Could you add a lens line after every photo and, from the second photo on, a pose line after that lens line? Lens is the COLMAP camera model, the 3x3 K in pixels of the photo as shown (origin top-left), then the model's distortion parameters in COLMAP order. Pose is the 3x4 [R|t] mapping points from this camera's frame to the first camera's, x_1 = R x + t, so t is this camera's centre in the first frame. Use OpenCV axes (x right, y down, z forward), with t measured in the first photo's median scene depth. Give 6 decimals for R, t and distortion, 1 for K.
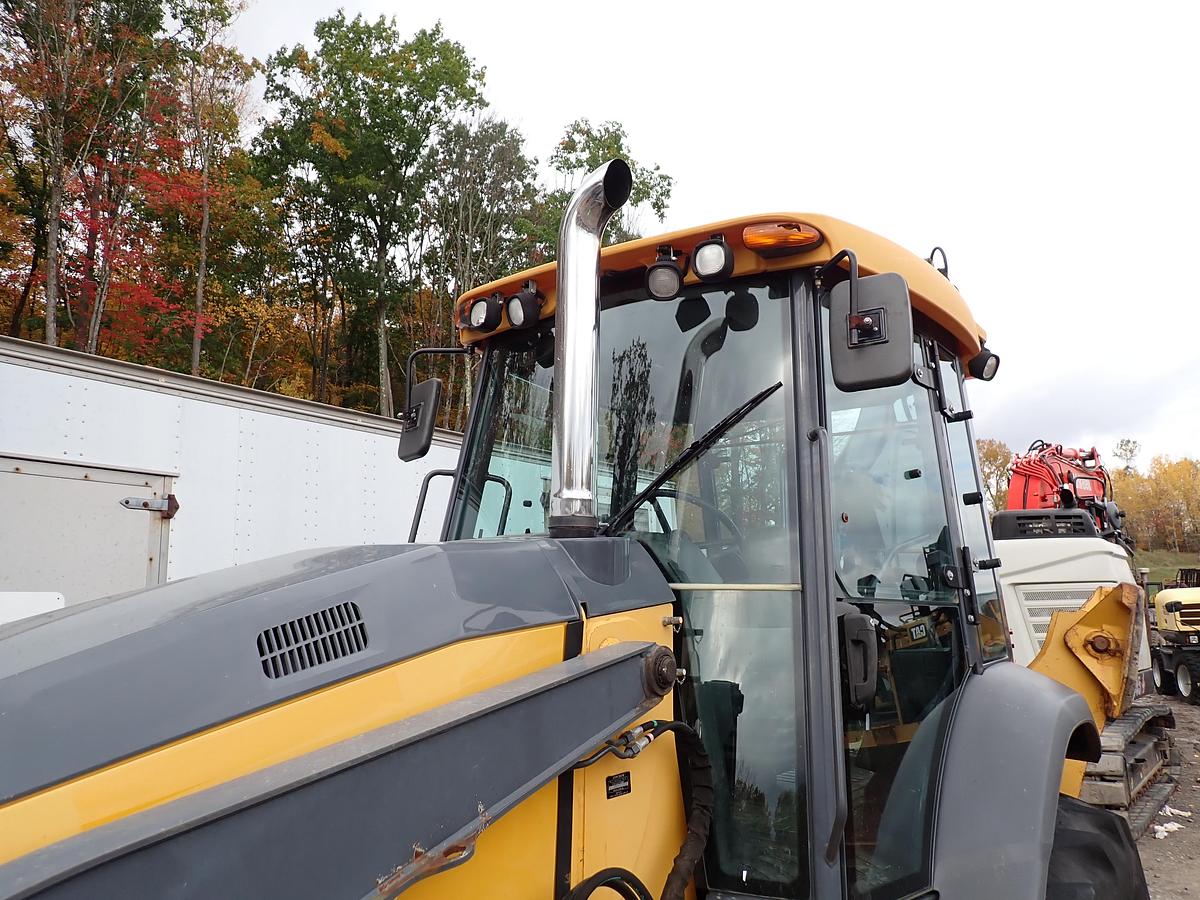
lens RADIAL K [[889.4, 0, 600.6], [0, 889.4, 444.7], [0, 0, 1]] dist [0.004183, -0.006239]
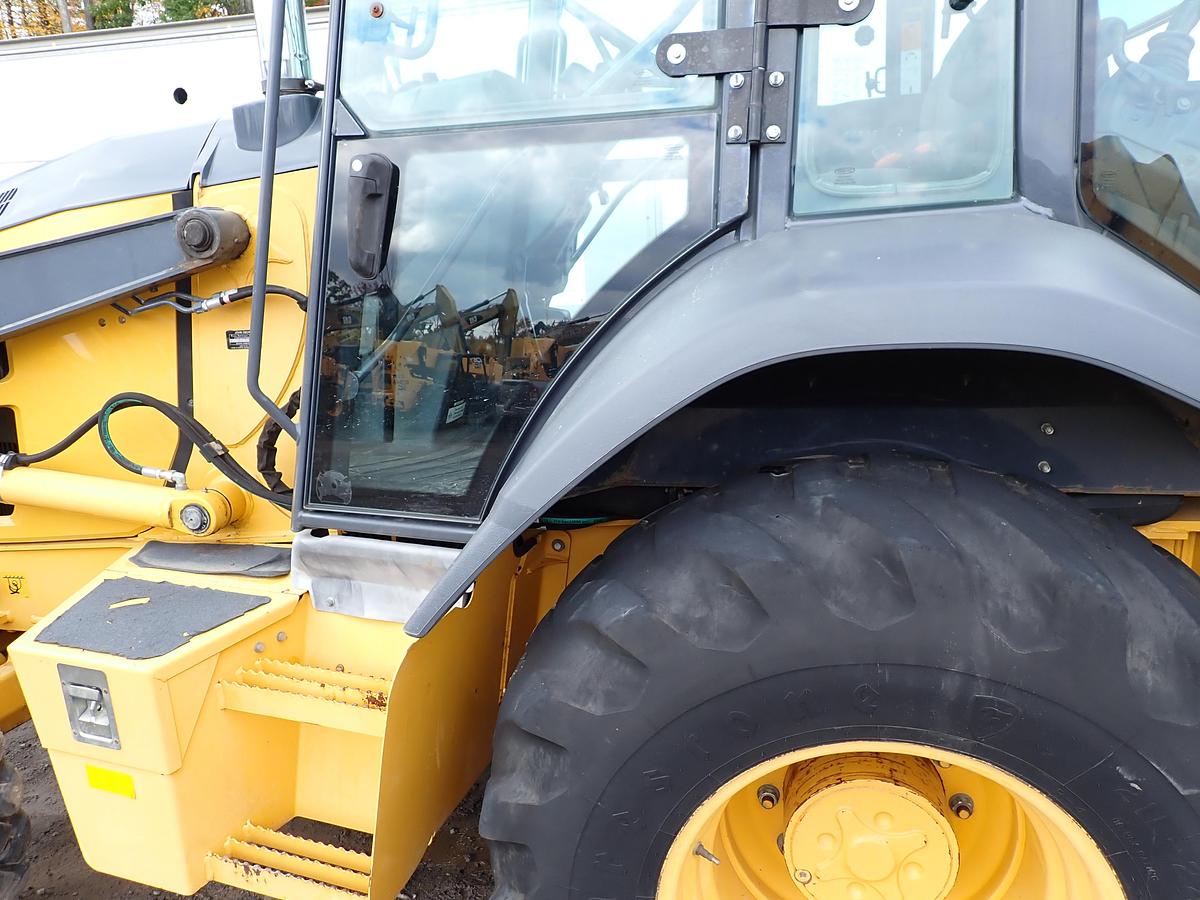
lens RADIAL K [[884.8, 0, 602.7], [0, 884.8, 453.9], [0, 0, 1]] dist [0.006242, -0.005171]
pose [[0.431684, 0.194929, -0.880711, 0.941702], [0.206708, 0.929011, 0.306938, 0.210531], [0.878021, -0.314550, 0.360746, 0.743331]]
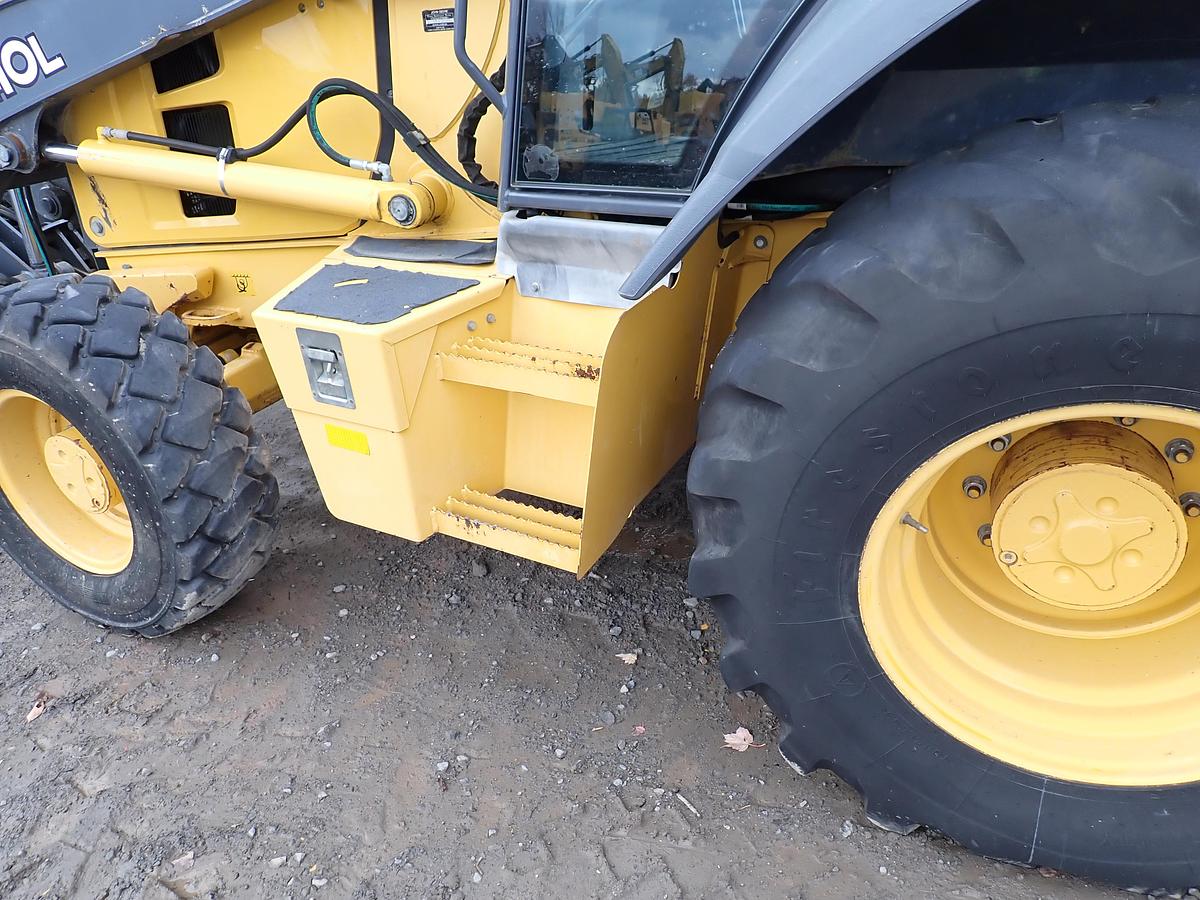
lens RADIAL K [[880.9, 0, 603.0], [0, 880.9, 451.2], [0, 0, 1]] dist [0.006312, -0.004609]
pose [[0.269491, 0.422241, -0.865498, 0.938262], [0.246313, 0.838630, 0.485829, 0.273807], [0.930970, -0.344110, 0.122000, 0.684846]]
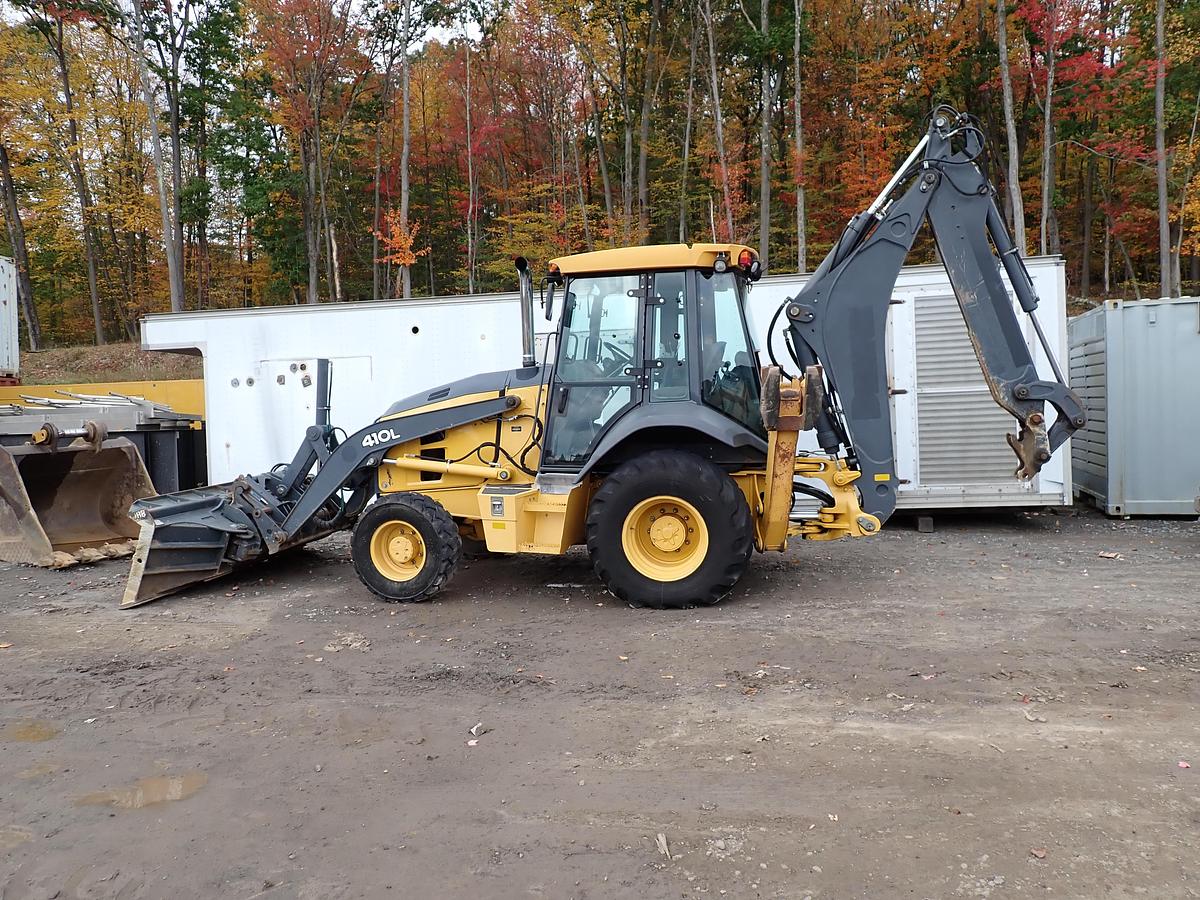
lens RADIAL K [[884.8, 0, 602.7], [0, 884.8, 453.9], [0, 0, 1]] dist [0.006242, -0.005171]
pose [[0.429567, 0.061421, -0.900944, 3.043158], [0.198892, 0.966750, 0.160738, -0.067176], [0.880860, -0.248238, 0.403068, -0.255336]]
